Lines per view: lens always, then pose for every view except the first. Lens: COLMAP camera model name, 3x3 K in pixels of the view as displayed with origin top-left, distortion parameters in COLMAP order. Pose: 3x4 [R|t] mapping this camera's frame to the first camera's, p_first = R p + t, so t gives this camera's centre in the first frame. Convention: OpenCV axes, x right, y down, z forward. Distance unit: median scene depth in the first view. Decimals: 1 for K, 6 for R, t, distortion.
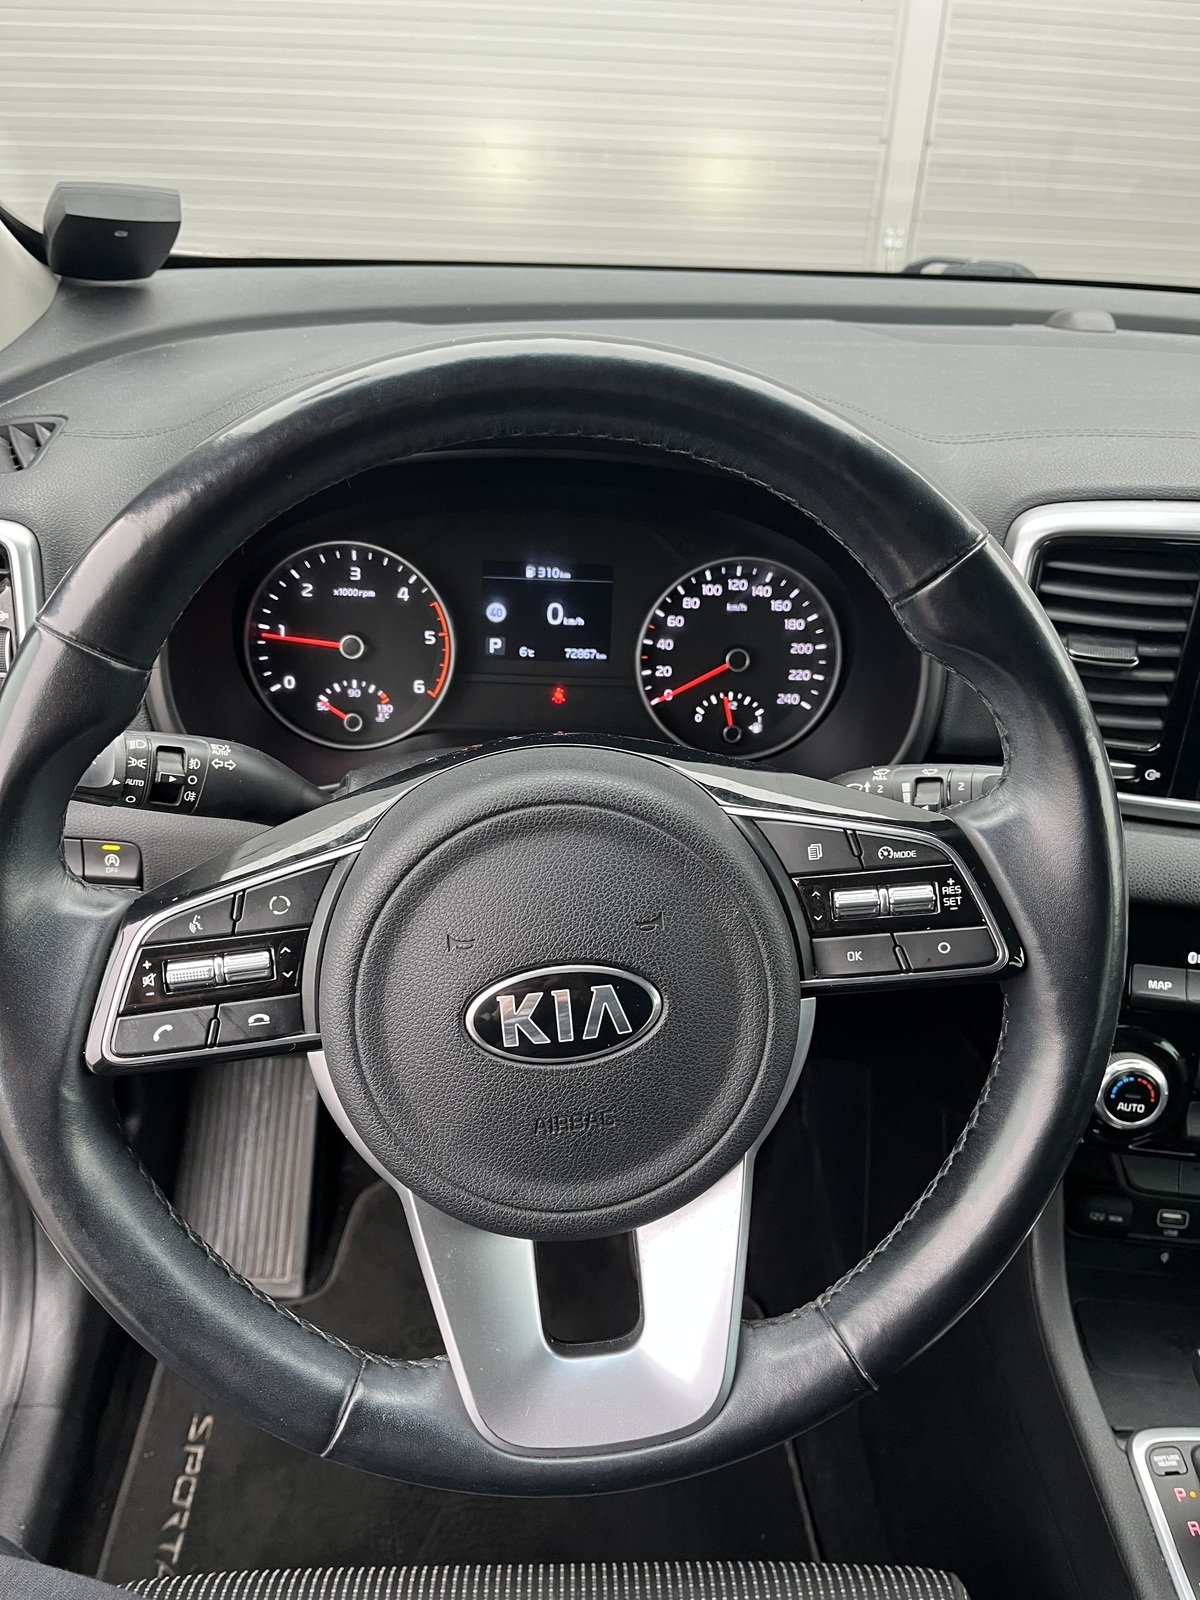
lens RADIAL K [[1219.0, 0, 600.0], [0, 1219.0, 800.0], [0, 0, 1]] dist [0.074247, -0.133161]
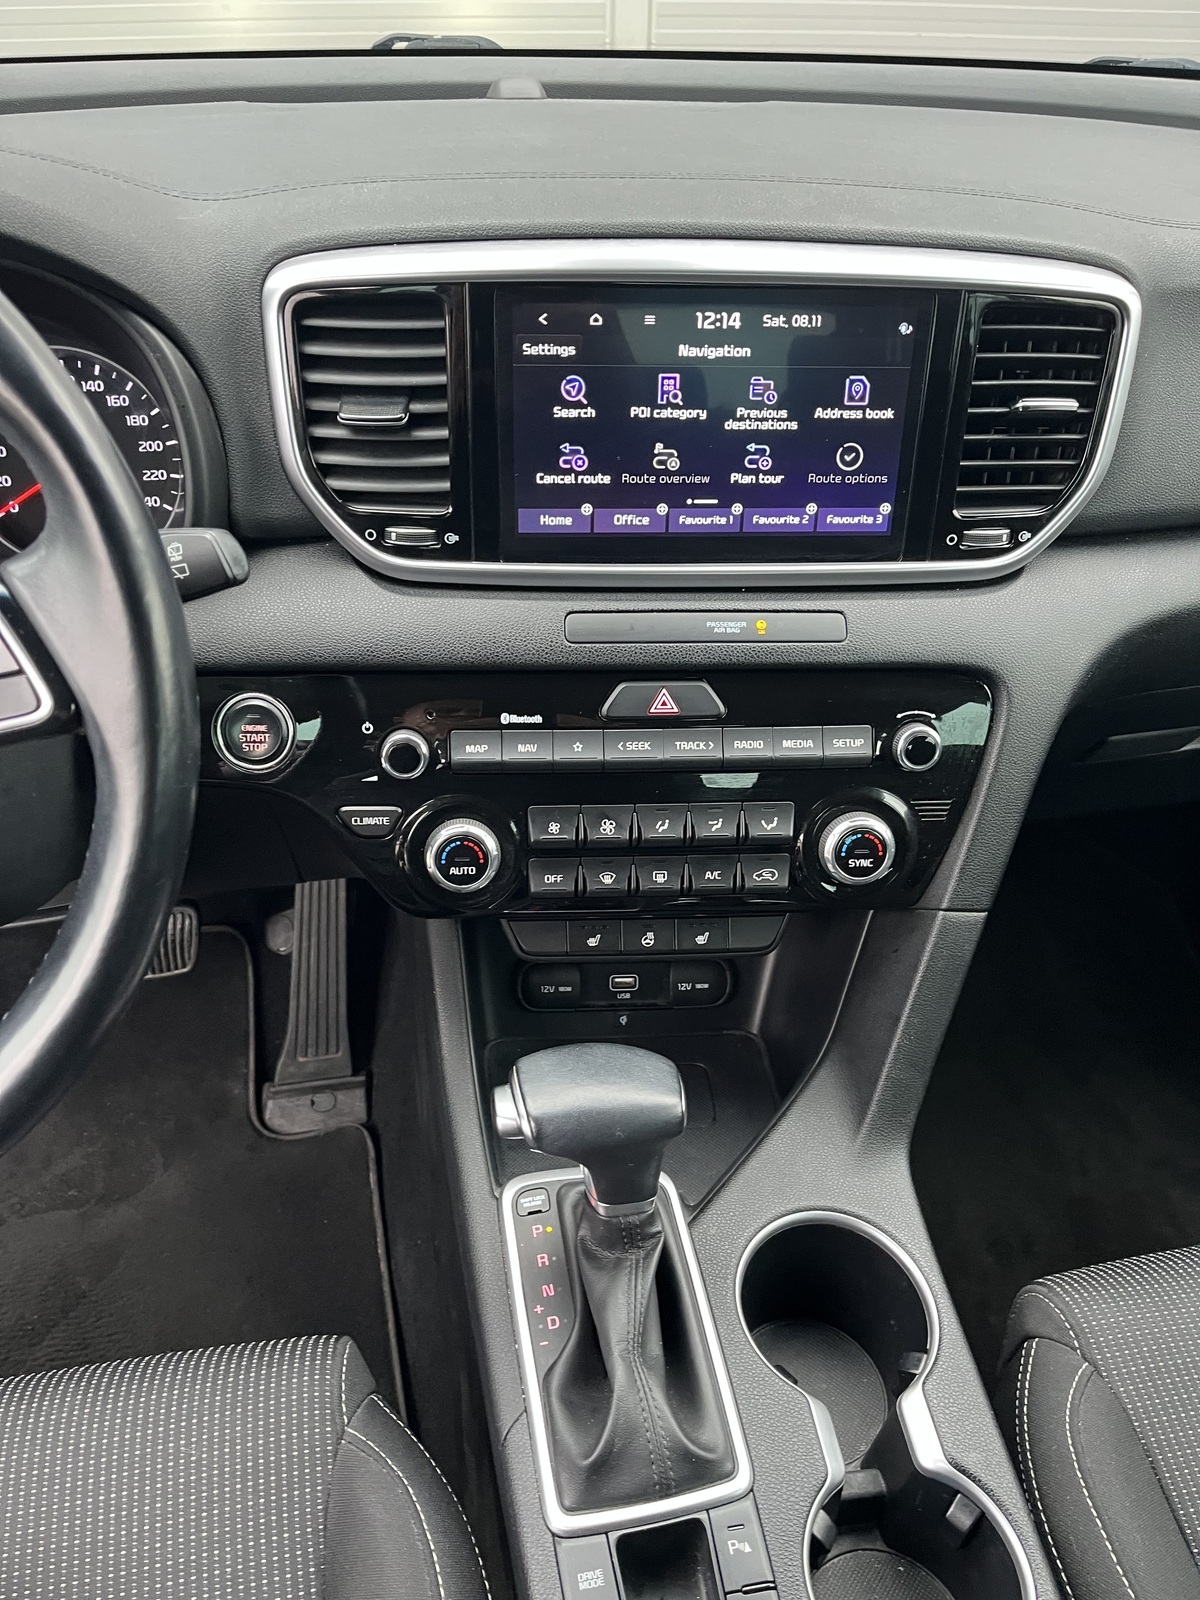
lens RADIAL K [[1207.8, 0, 666.5], [0, 1207.8, 820.0], [0, 0, 1]] dist [0.022720, -0.003730]
pose [[0.988614, -0.112575, 0.099843, 0.449055], [0.101356, 0.988627, 0.111103, 0.101751], [-0.111215, -0.099718, 0.988781, -0.002926]]
